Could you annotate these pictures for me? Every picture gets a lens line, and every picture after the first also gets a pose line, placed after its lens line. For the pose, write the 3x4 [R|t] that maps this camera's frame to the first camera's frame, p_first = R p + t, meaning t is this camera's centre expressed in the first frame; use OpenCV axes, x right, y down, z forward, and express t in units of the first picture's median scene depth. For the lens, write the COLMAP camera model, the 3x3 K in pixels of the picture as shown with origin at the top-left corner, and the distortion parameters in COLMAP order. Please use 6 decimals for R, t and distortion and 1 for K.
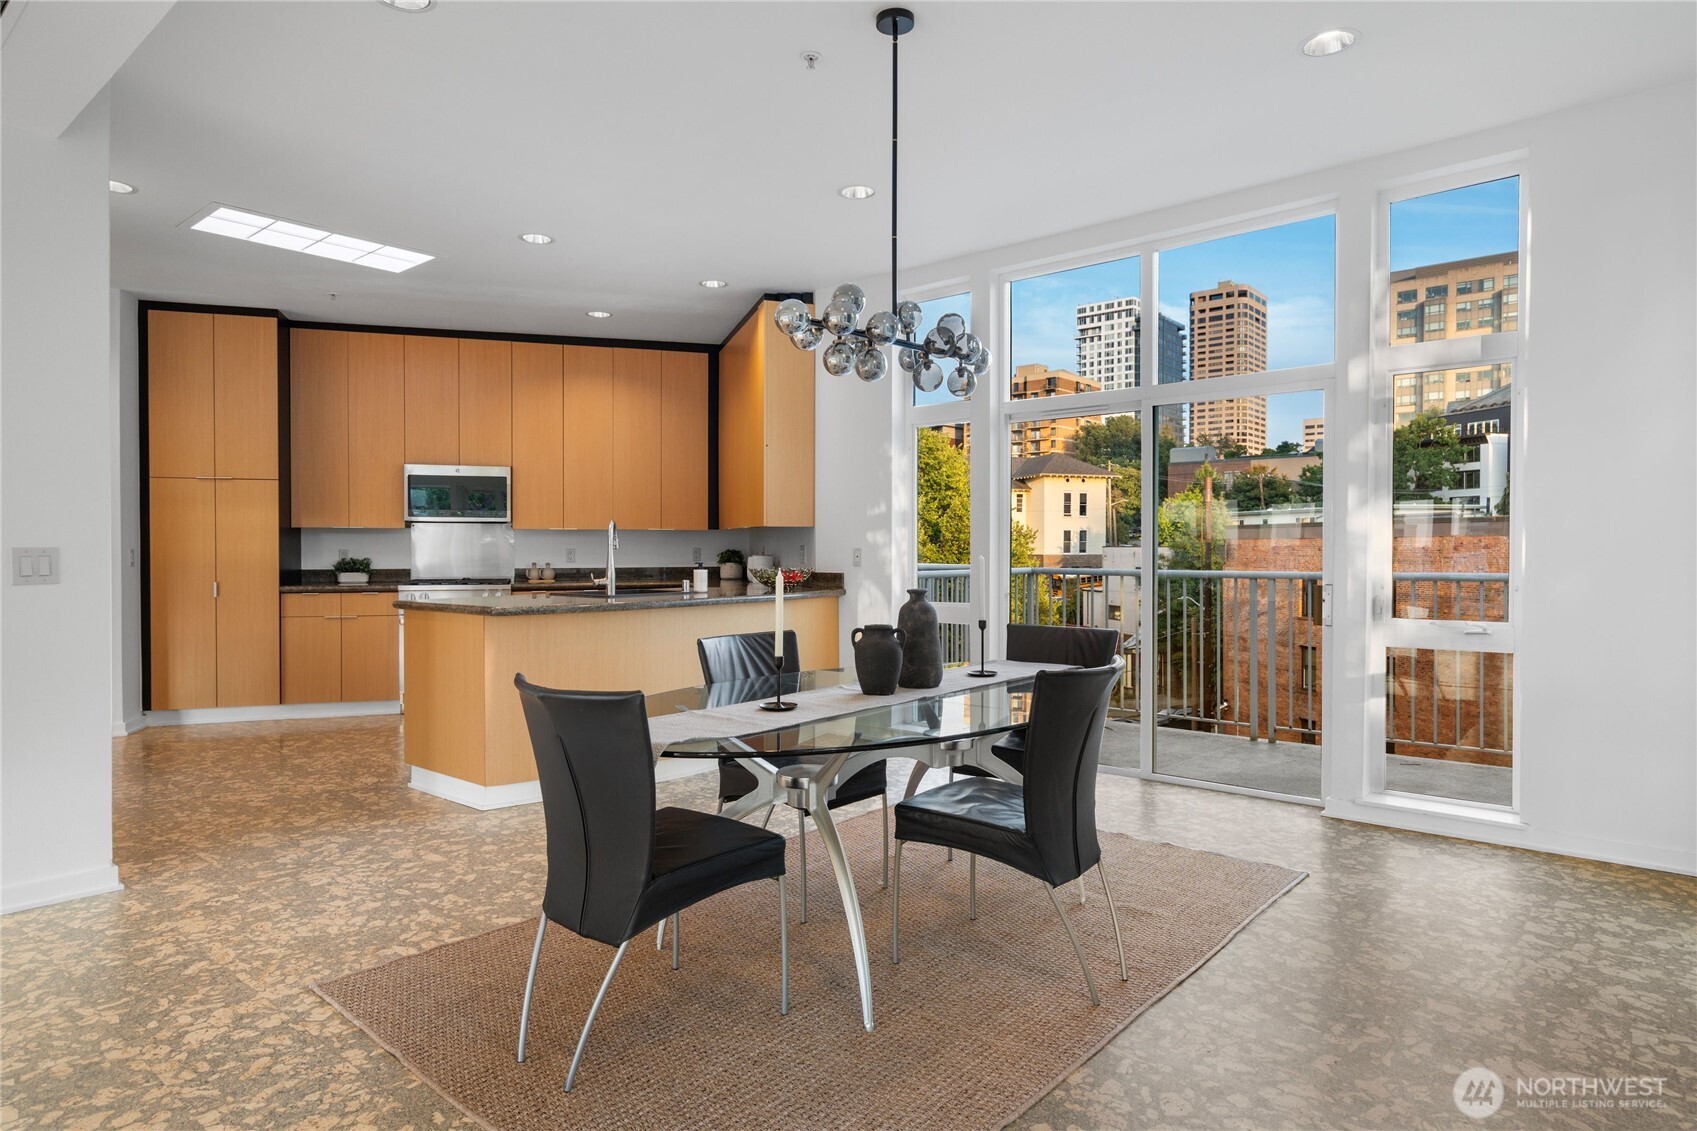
lens RADIAL K [[984.7, 0, 848.6], [0, 984.7, 557.1], [0, 0, 1]] dist [0.002476, 0.001061]
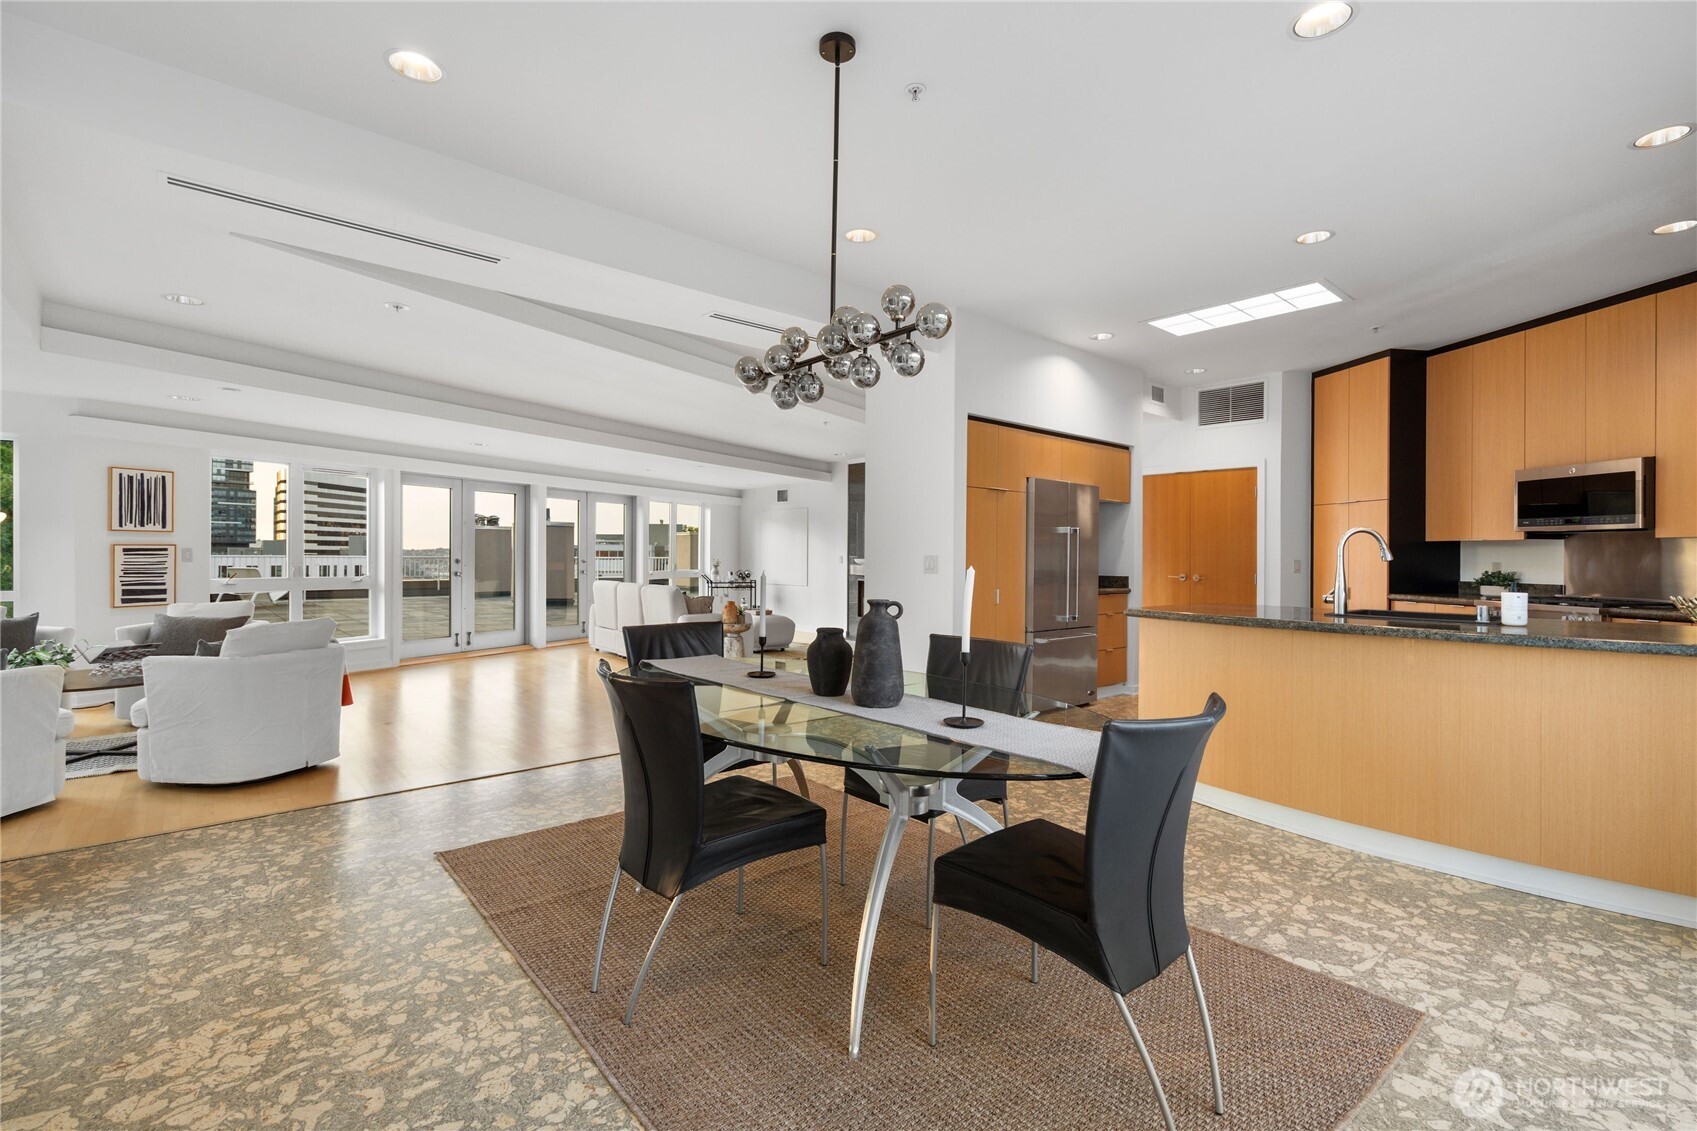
lens RADIAL K [[762.3, 0, 848.5], [0, 762.3, 565.5], [0, 0, 1]] dist [0.000354, 0.000272]
pose [[-0.151343, 0.013947, -0.988383, 0.363913], [-0.016346, 0.999728, 0.016611, -0.006894], [0.988346, 0.018670, -0.151074, 0.500550]]
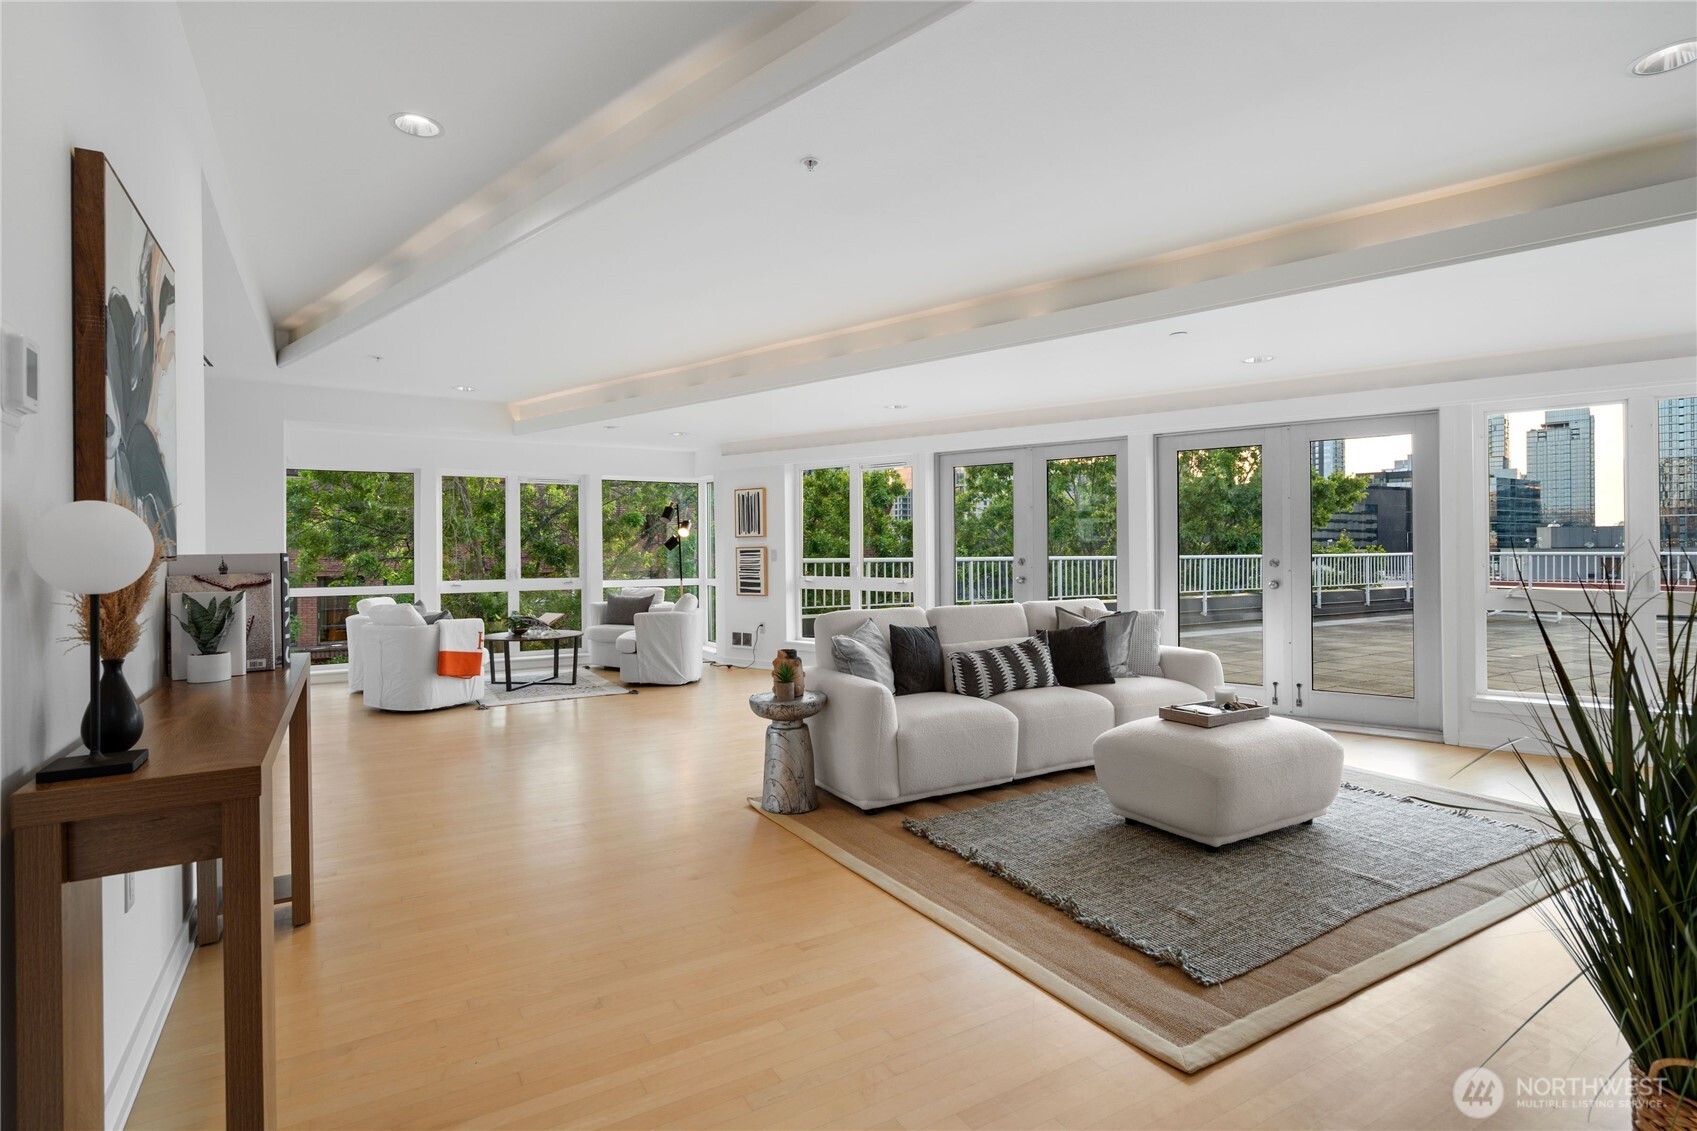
lens RADIAL K [[843.8, 0, 848.9], [0, 843.8, 557.3], [0, 0, 1]] dist [0.003693, 0.000498]
pose [[-0.947932, 0.002654, 0.318461, -0.882990], [0.008308, 0.999831, 0.016395, -0.007718], [-0.318363, 0.018187, -0.947794, 0.693158]]
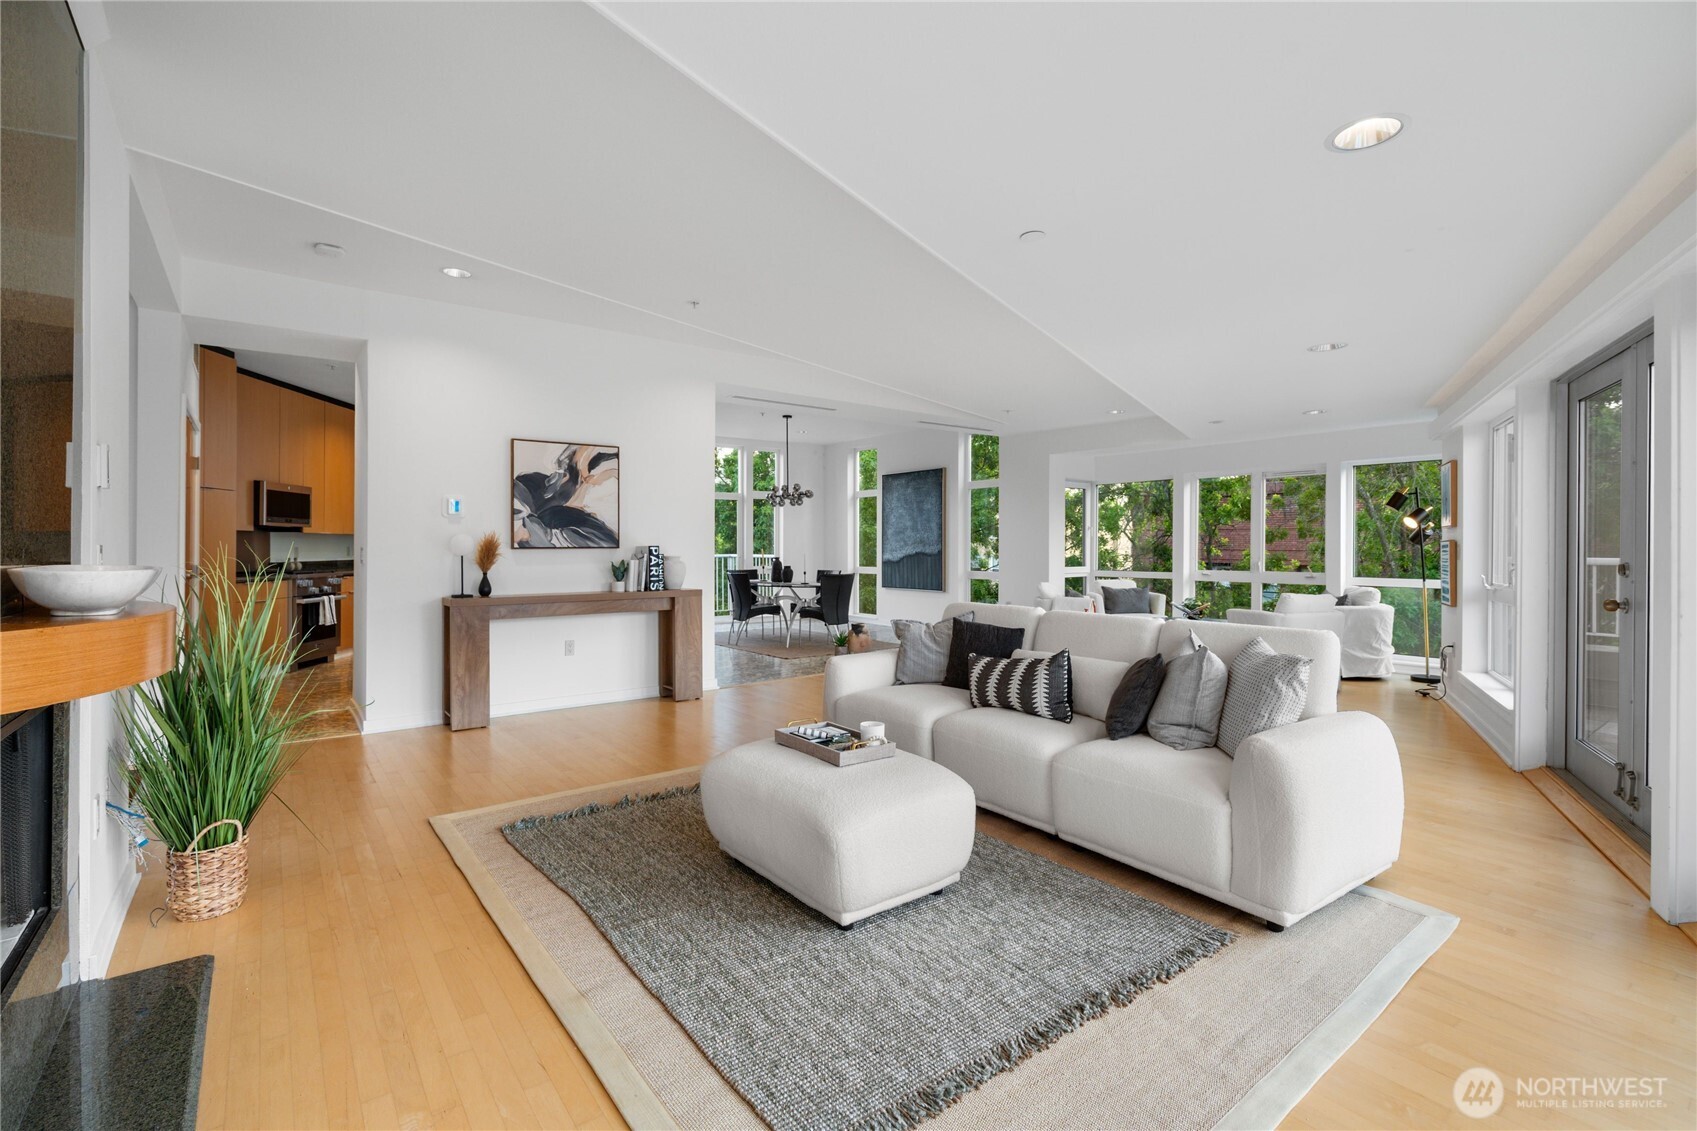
lens RADIAL K [[771.0, 0, 850.2], [0, 771.0, 545.5], [0, 0, 1]] dist [-0.001211, 0.000366]
pose [[0.204204, 0.003723, 0.978921, -1.313237], [0.008062, 0.999952, -0.005485, 0.001021], [-0.978895, 0.009013, 0.204165, 0.045593]]
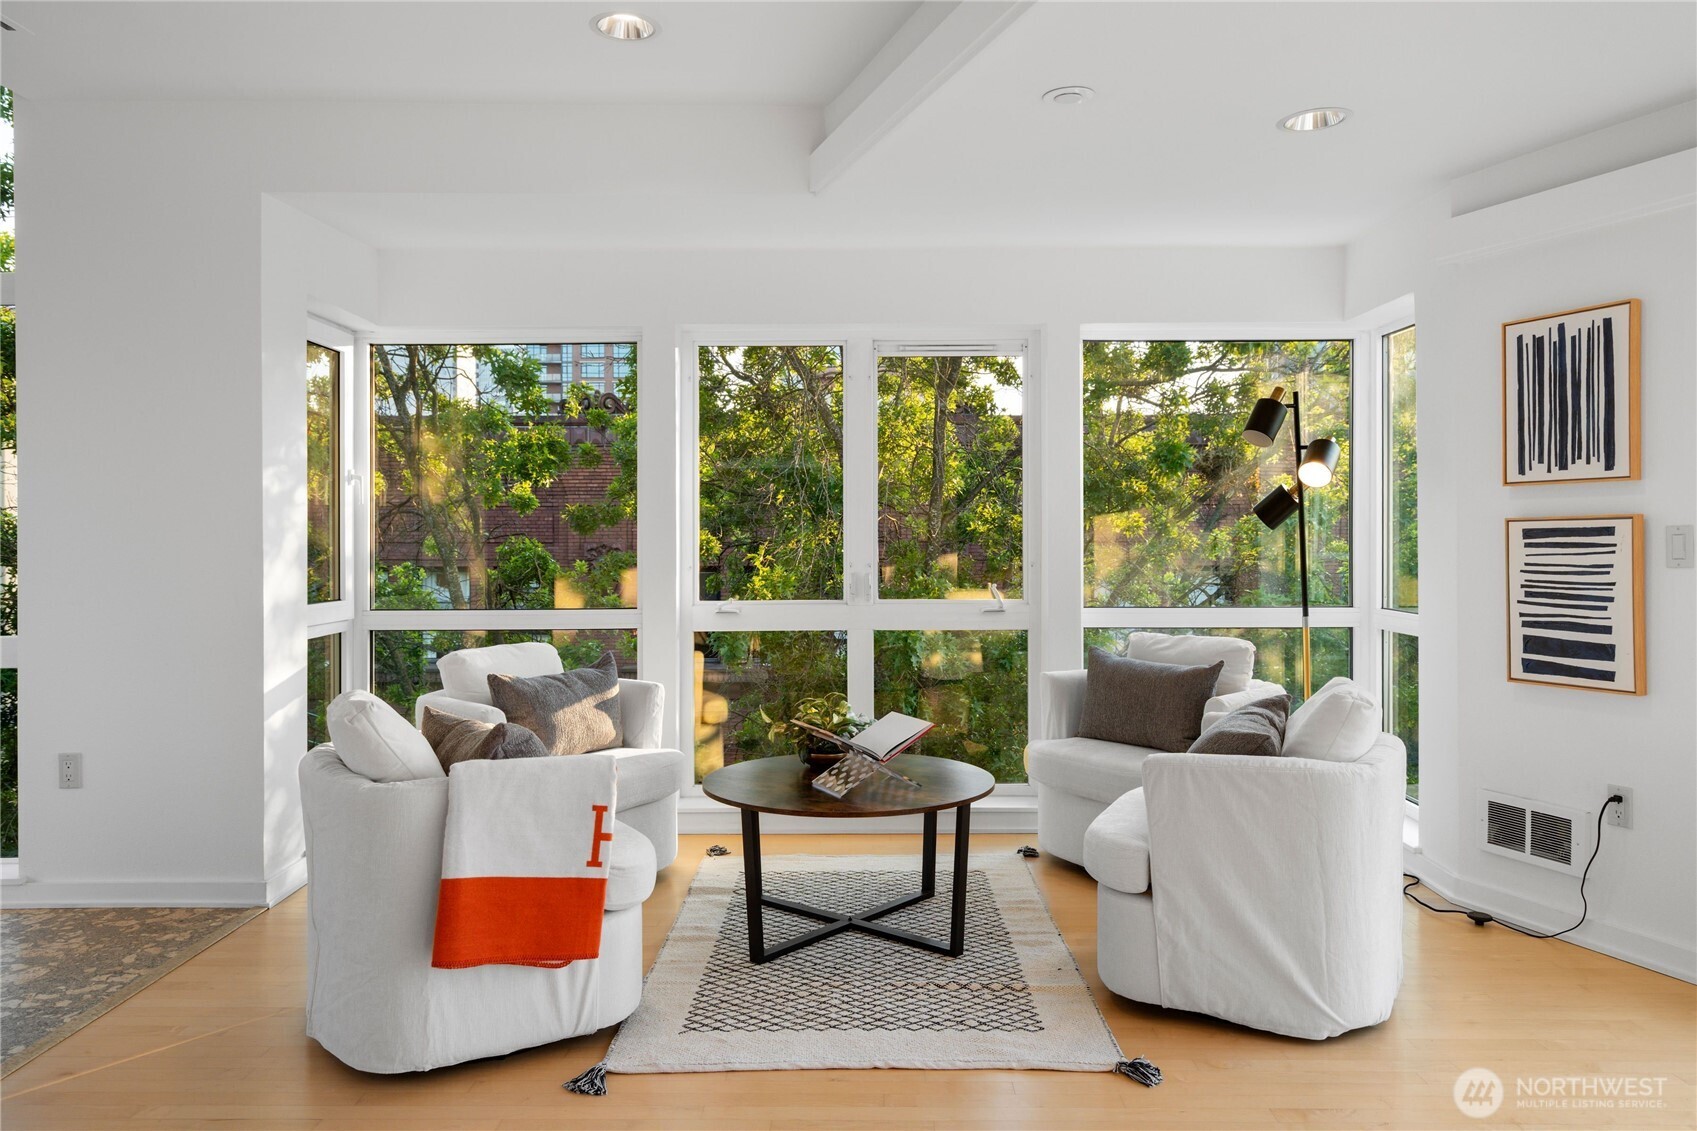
lens RADIAL K [[1176.2, 0, 847.5], [0, 1176.2, 546.8], [0, 0, 1]] dist [0.007739, 0.001114]
pose [[-0.646453, -0.003804, 0.762945, -0.540662], [0.009502, 0.999870, 0.013036, -0.000581], [-0.762895, 0.015677, -0.646332, 0.126882]]
